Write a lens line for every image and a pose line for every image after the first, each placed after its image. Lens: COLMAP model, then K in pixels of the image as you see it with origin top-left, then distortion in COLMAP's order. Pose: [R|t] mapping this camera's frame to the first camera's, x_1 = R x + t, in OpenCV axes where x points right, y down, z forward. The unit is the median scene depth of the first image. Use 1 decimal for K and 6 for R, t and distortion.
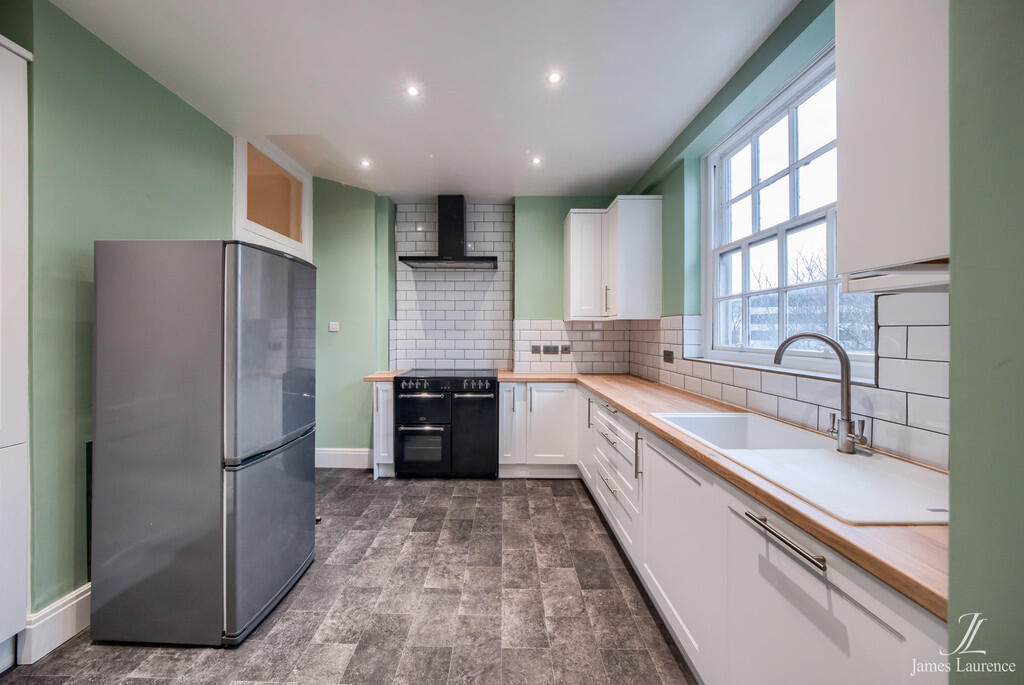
lens RADIAL K [[348.8, 0, 496.9], [0, 348.8, 333.6], [0, 0, 1]] dist [-0.006728, 0.000128]
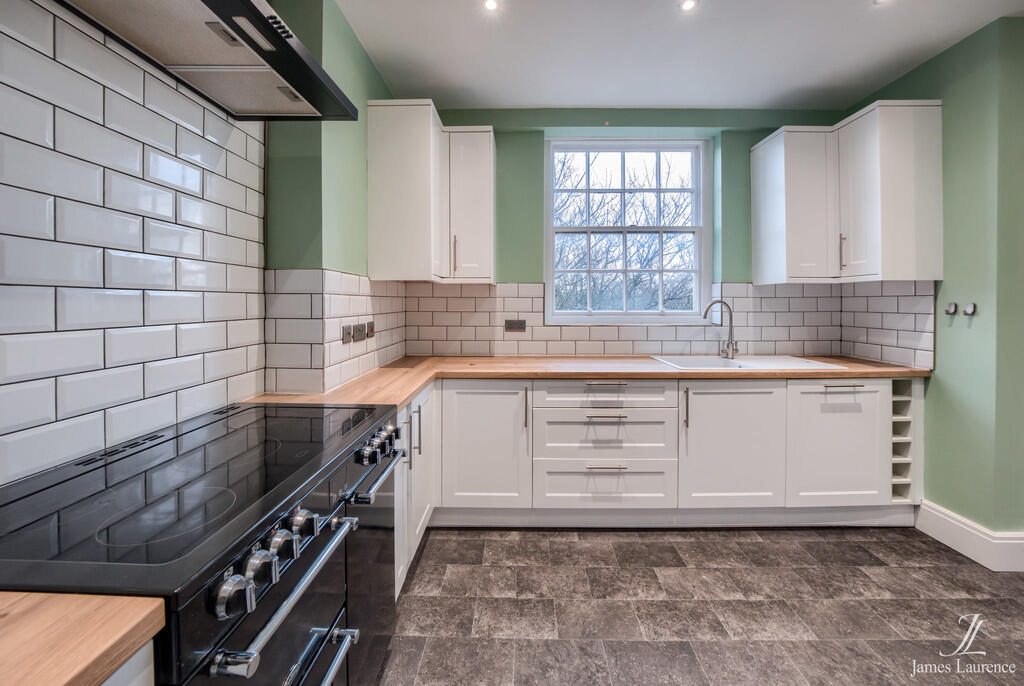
lens RADIAL K [[378.2, 0, 512.2], [0, 378.2, 304.0], [0, 0, 1]] dist [-0.023091, 0.000195]
pose [[0.006613, -0.006957, 0.999954, -0.646550], [0.005181, 0.999963, 0.006923, 0.000361], [-0.999965, 0.005135, 0.006649, 1.218420]]
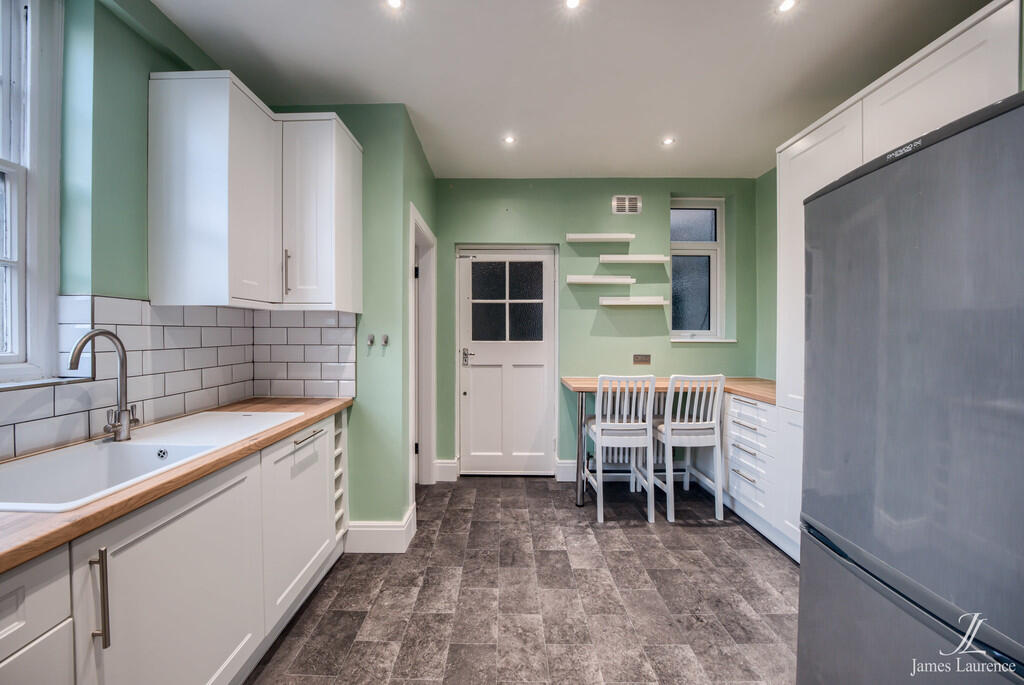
lens RADIAL K [[364.2, 0, 506.1], [0, 364.2, 338.8], [0, 0, 1]] dist [-0.024879, 0.000414]
pose [[-0.999947, -0.006148, -0.008286, -0.094464], [-0.006299, 0.999812, 0.018352, 0.000445], [0.008172, 0.018404, -0.999797, 1.131994]]
